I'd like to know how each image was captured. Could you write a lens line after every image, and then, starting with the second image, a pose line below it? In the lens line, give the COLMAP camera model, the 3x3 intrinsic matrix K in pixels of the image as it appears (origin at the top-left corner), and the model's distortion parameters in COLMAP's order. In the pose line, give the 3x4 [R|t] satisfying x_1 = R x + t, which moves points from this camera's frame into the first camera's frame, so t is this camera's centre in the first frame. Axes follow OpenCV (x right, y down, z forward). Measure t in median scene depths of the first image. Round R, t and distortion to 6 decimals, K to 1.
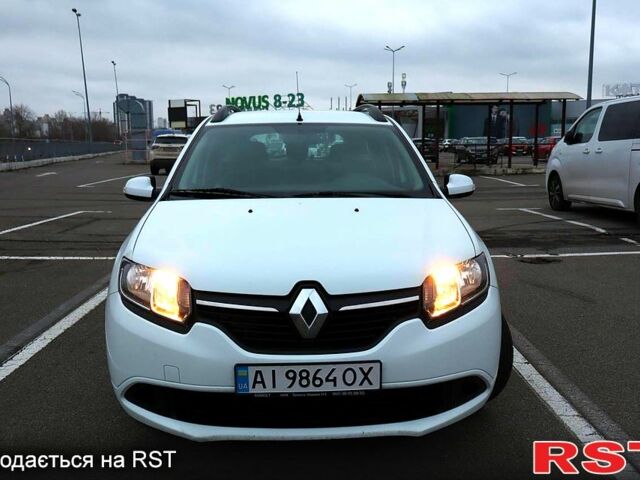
lens RADIAL K [[635.2, 0, 320.0], [0, 635.2, 240.0], [0, 0, 1]] dist [0.022919, 0.001032]
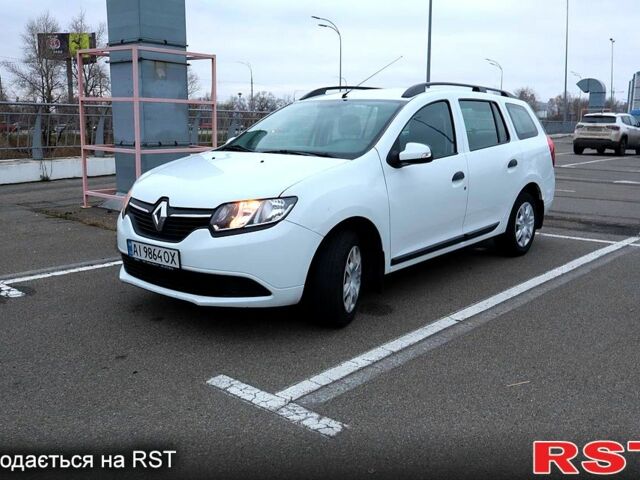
lens RADIAL K [[635.2, 0, 320.0], [0, 635.2, 240.0], [0, 0, 1]] dist [0.022919, 0.001032]
pose [[0.718862, 0.136325, -0.681654, 1.402111], [-0.116064, 0.990356, 0.075663, 0.004773], [0.685395, 0.024724, 0.727752, 0.086914]]
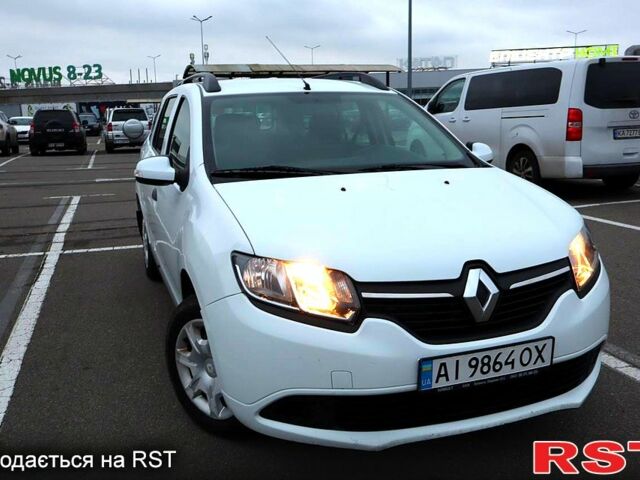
lens RADIAL K [[635.2, 0, 320.0], [0, 635.2, 240.0], [0, 0, 1]] dist [0.022919, 0.001032]
pose [[0.952857, -0.076091, 0.293723, -0.505817], [0.064150, 0.996682, 0.050092, -0.026278], [-0.296560, -0.028889, 0.954577, 0.182926]]
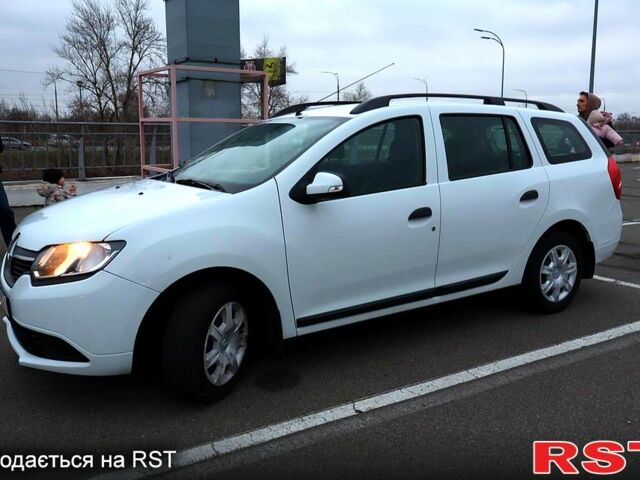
lens RADIAL K [[614.0, 0, 320.0], [0, 614.0, 240.0], [0, 0, 1]] dist [0.018052, 0.006081]
pose [[0.487567, 0.149380, -0.860212, 1.506995], [-0.134106, 0.986376, 0.095278, -0.142361], [0.862725, 0.068905, 0.500957, 0.893757]]
